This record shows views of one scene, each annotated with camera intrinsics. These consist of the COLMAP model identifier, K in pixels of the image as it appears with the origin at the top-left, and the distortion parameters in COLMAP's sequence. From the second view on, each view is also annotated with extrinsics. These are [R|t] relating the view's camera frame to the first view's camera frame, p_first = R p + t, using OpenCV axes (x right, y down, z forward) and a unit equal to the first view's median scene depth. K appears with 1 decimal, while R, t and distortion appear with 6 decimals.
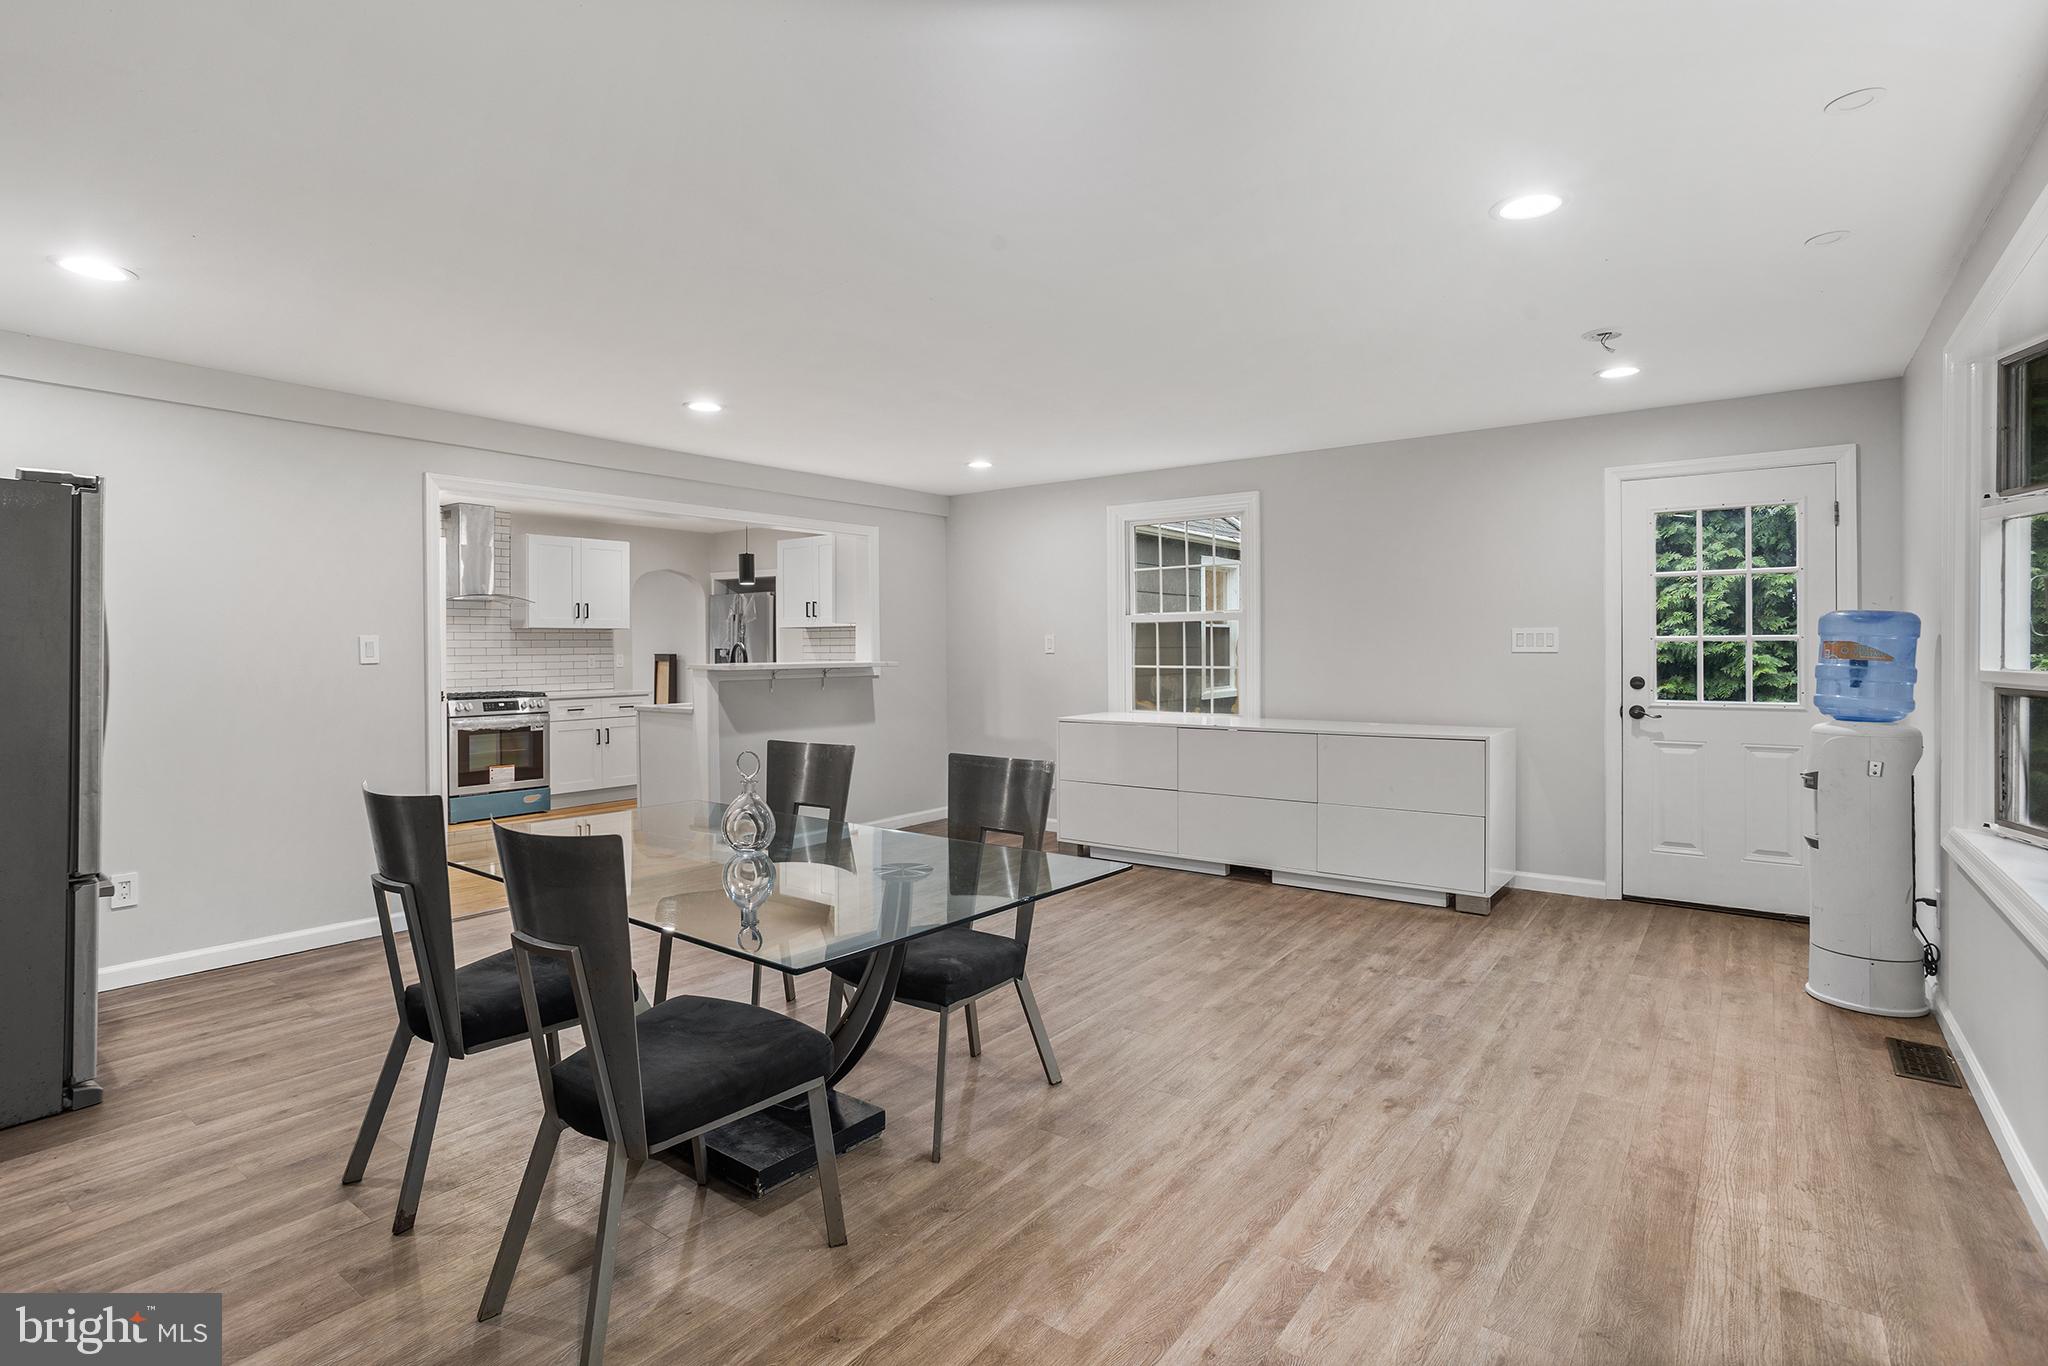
lens RADIAL K [[1011.2, 0, 1009.6], [0, 1011.2, 651.8], [0, 0, 1]] dist [0.001486, 0.000145]
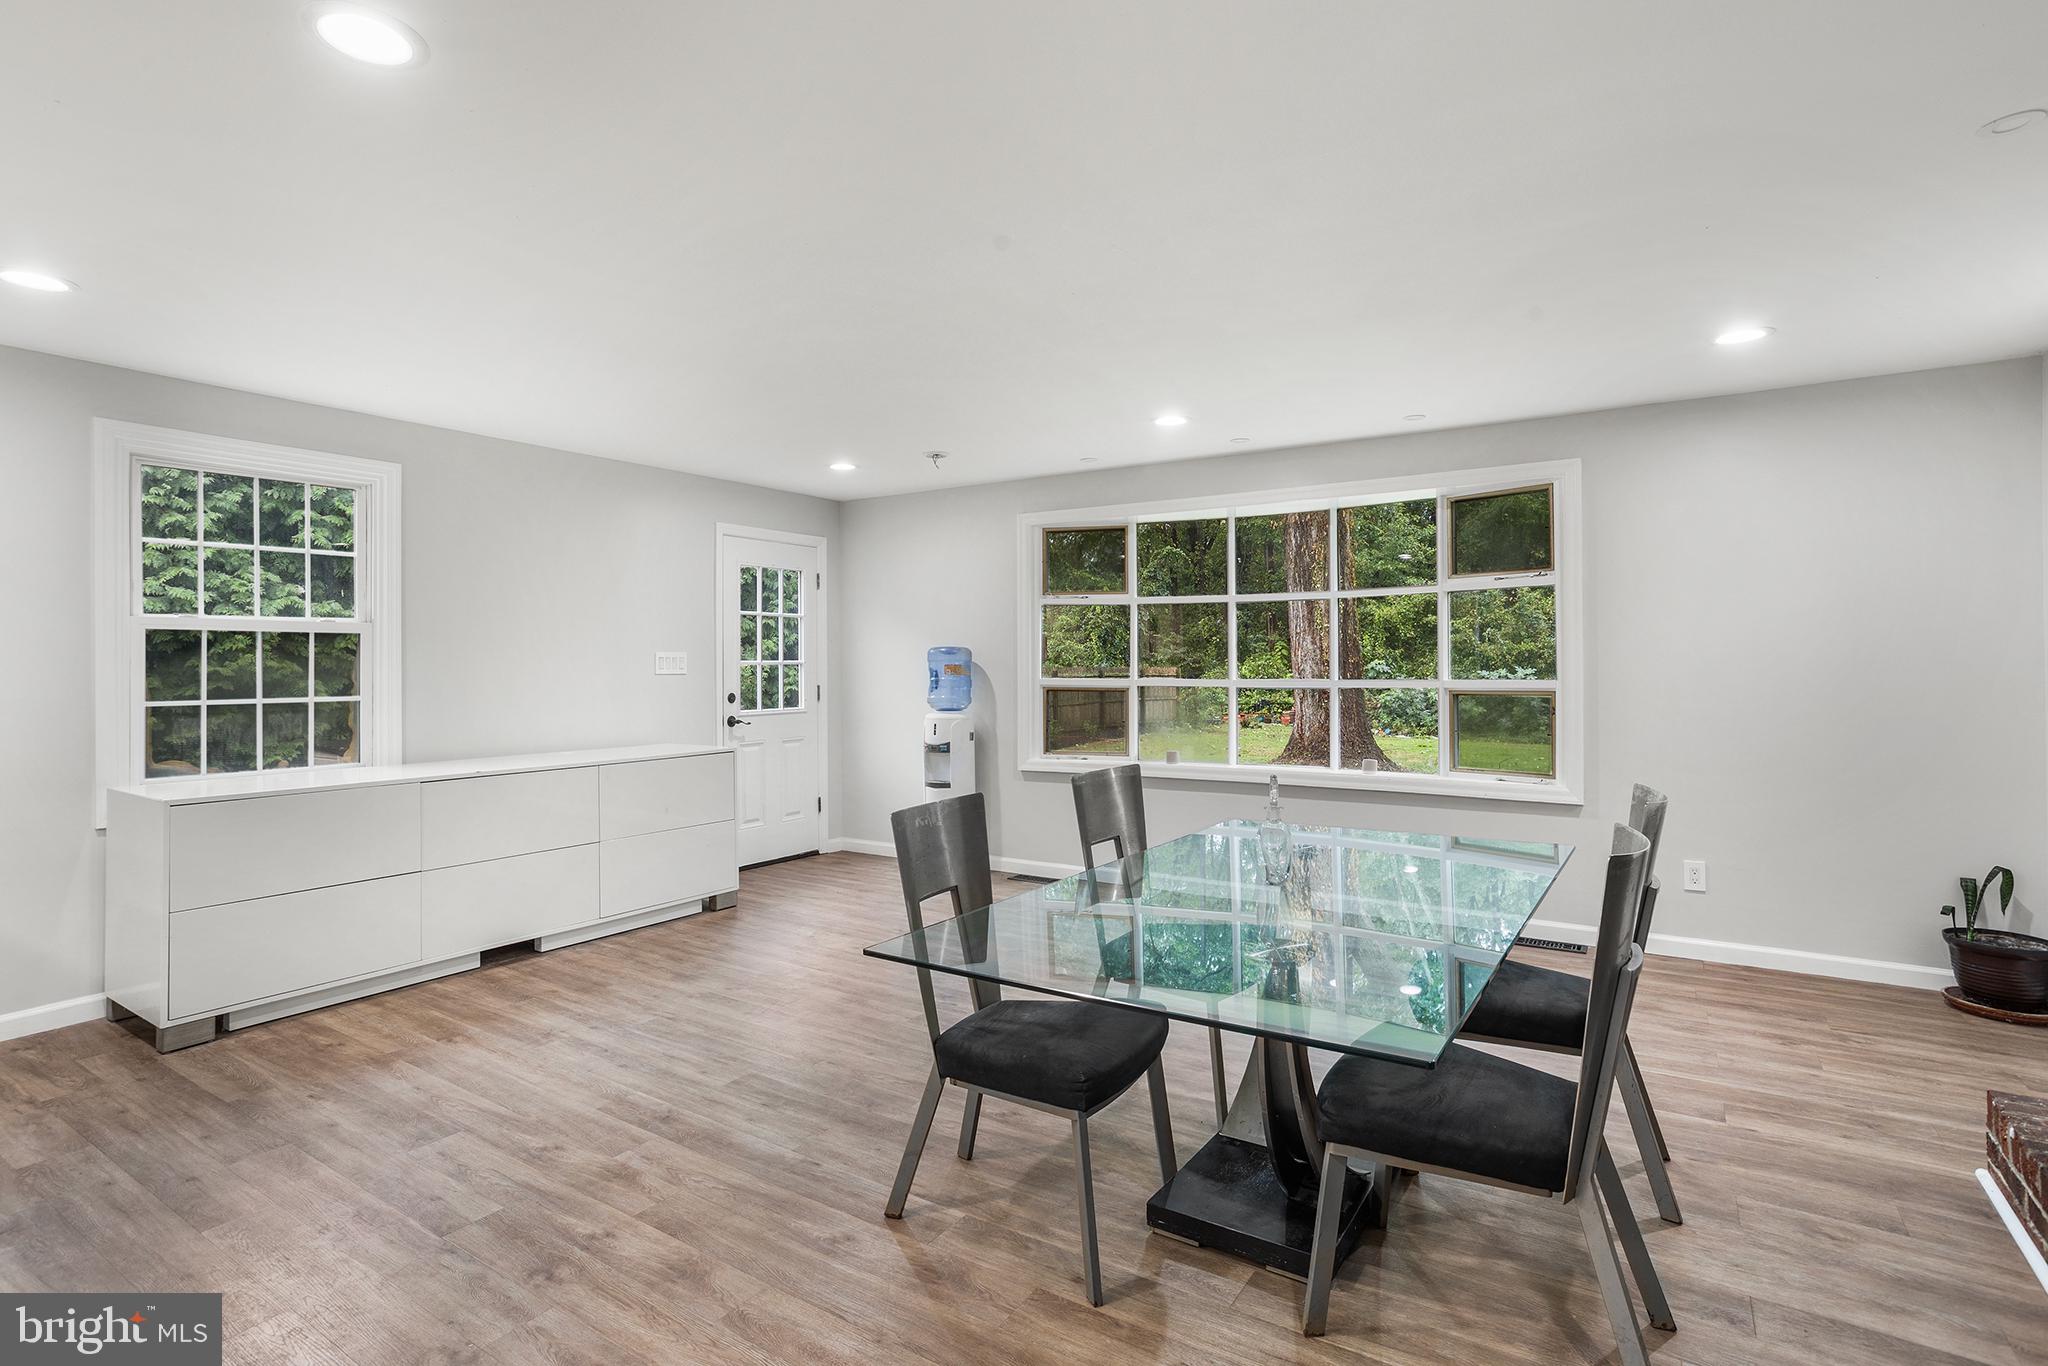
lens RADIAL K [[1011.2, 0, 1009.6], [0, 1011.2, 651.8], [0, 0, 1]] dist [0.001486, 0.000145]
pose [[-0.043864, 0.019489, 0.998847, -0.617598], [0.010358, 0.999765, -0.019052, 0.000970], [-0.998984, 0.009510, -0.044056, 0.674415]]
